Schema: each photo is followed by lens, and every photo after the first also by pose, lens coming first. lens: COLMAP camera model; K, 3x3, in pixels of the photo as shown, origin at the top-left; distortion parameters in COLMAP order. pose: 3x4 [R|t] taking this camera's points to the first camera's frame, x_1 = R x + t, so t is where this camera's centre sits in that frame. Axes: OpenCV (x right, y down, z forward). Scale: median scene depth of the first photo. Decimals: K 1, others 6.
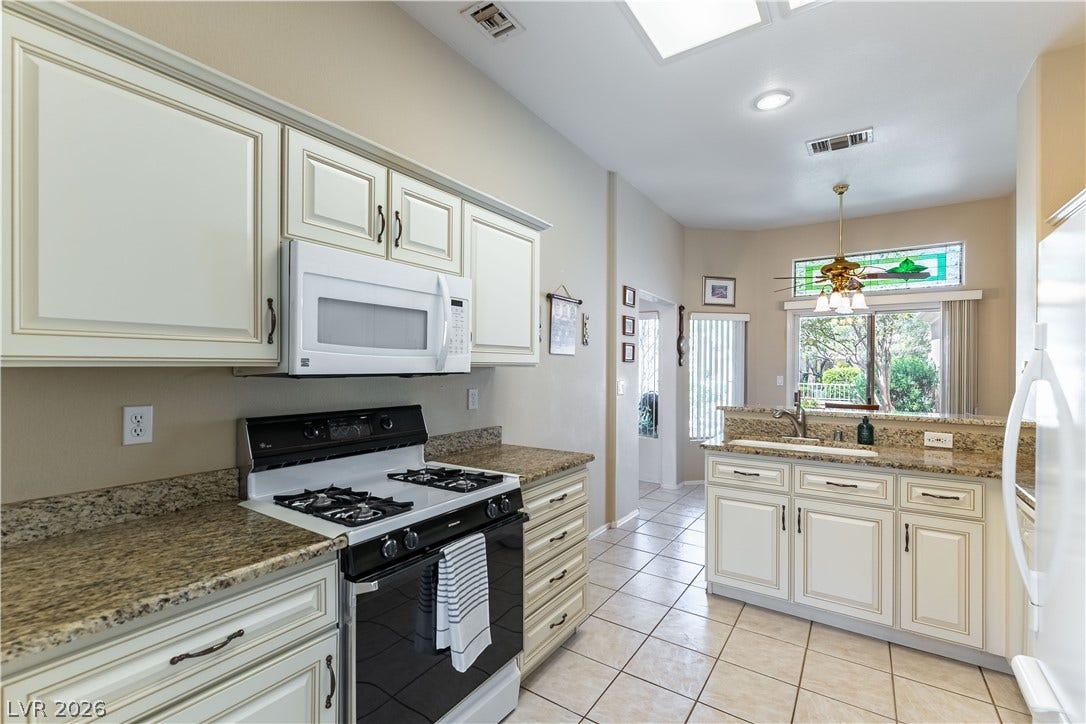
lens RADIAL K [[470.4, 0, 542.2], [0, 470.4, 364.8], [0, 0, 1]] dist [0.000477, -0.000133]
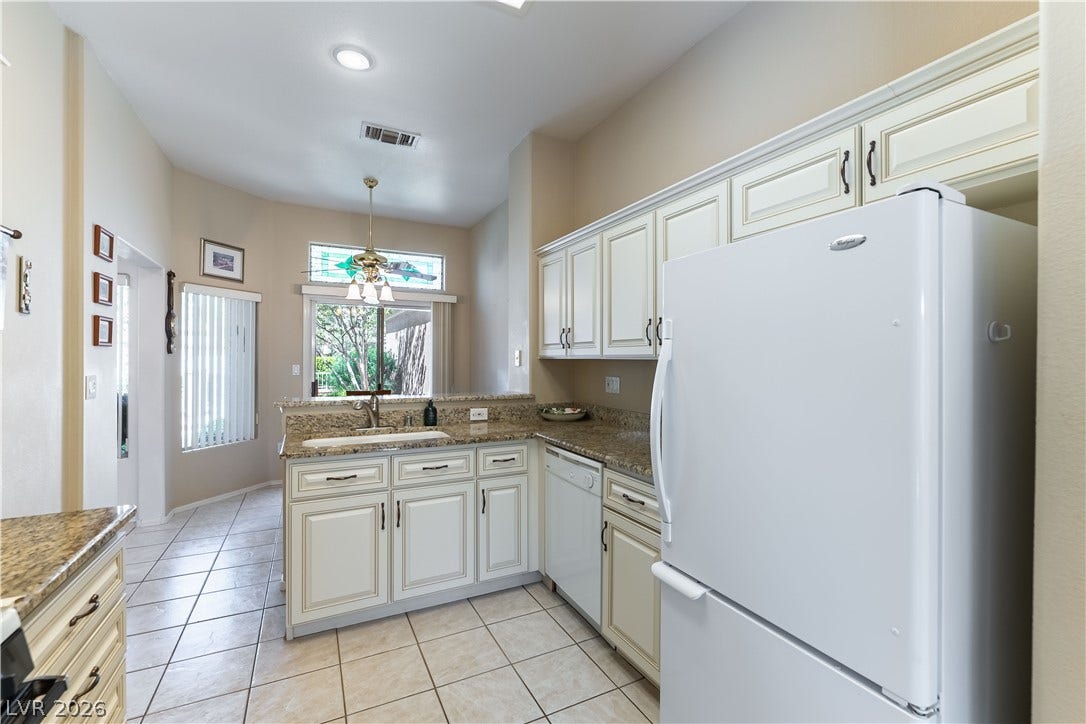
lens RADIAL K [[470.4, 0, 543.6], [0, 470.4, 357.3], [0, 0, 1]] dist [0.000477, -0.000133]
pose [[0.482676, -0.001305, 0.875798, -0.123336], [-0.003488, 0.999988, 0.003413, 0.006843], [-0.875792, -0.004702, 0.482666, 0.236113]]
